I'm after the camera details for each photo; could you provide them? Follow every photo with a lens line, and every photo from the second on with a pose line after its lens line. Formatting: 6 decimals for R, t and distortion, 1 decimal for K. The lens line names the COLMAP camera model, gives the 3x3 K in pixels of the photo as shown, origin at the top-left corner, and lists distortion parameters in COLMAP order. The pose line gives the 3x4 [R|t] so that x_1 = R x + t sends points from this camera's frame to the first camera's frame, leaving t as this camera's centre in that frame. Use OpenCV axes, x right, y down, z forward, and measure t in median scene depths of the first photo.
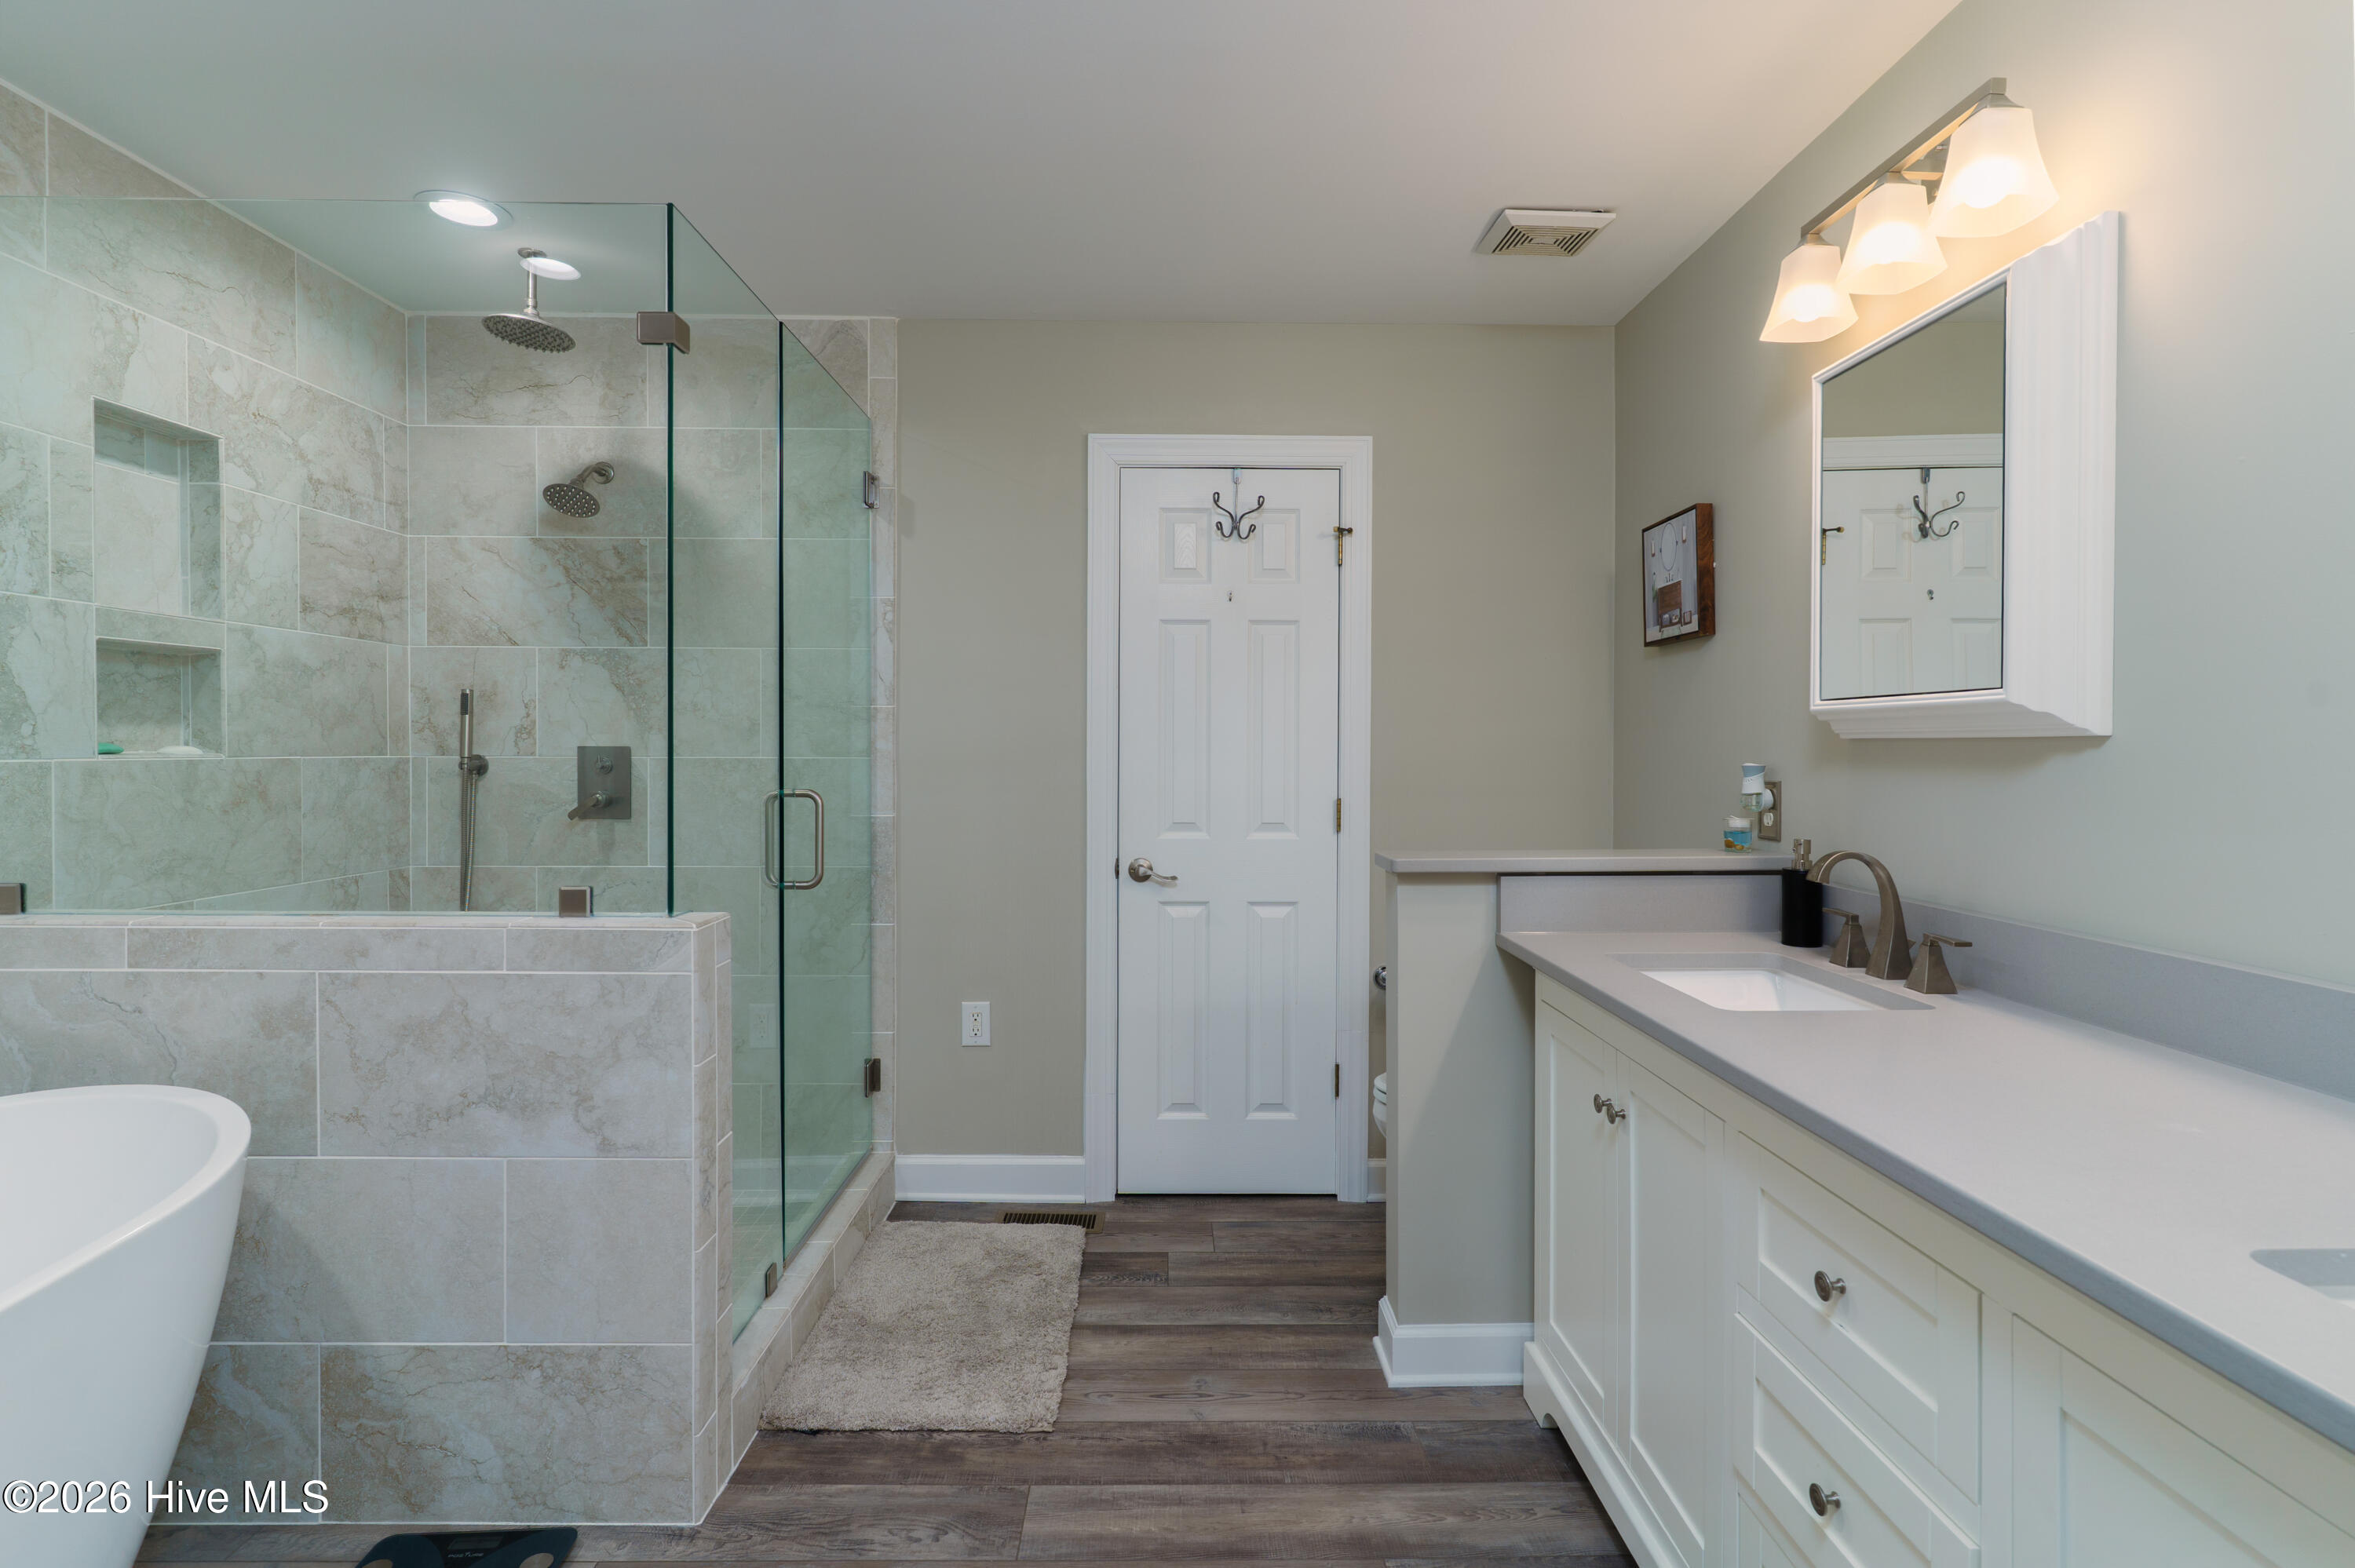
lens RADIAL K [[1148.8, 0, 1178.5], [0, 1148.8, 779.6], [0, 0, 1]] dist [0.004882, -0.002604]
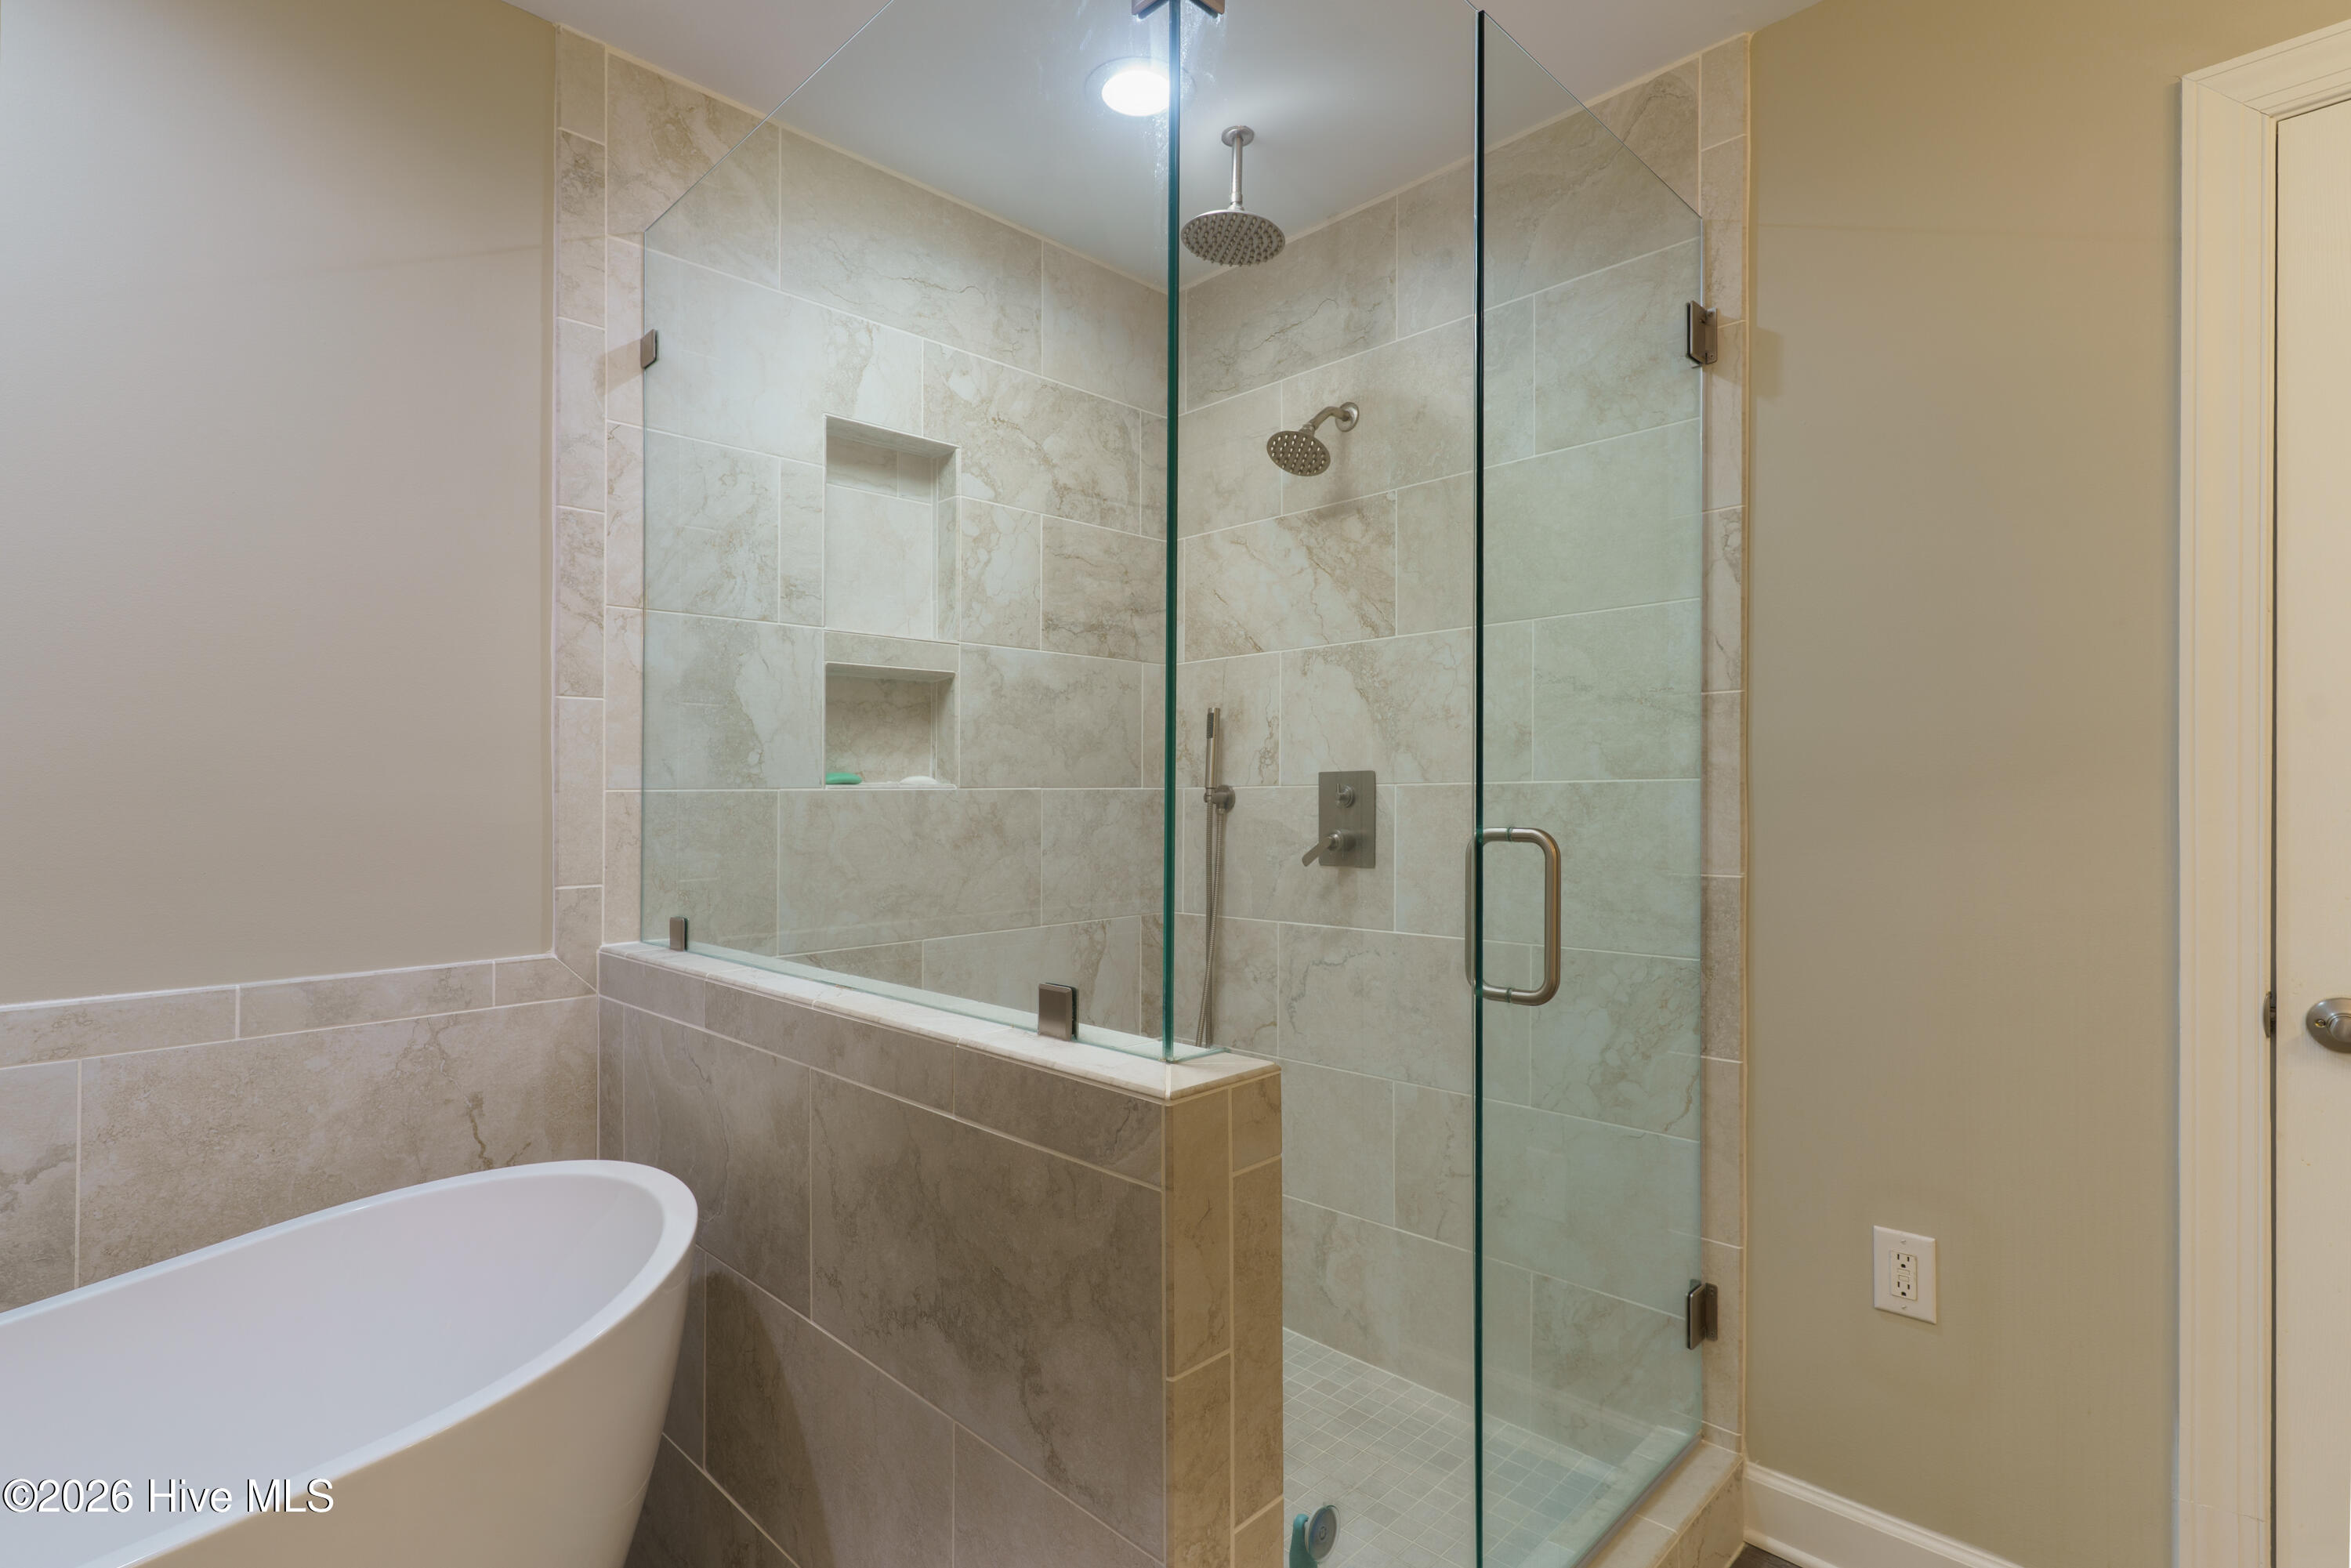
lens RADIAL K [[1147.0, 0, 1173.9], [0, 1147.0, 807.7], [0, 0, 1]] dist [0.004882, -0.002604]
pose [[0.708198, -0.003063, -0.706008, -0.043417], [-0.006539, 0.999919, -0.010897, 0.005017], [0.705984, 0.012334, 0.708120, 0.418766]]
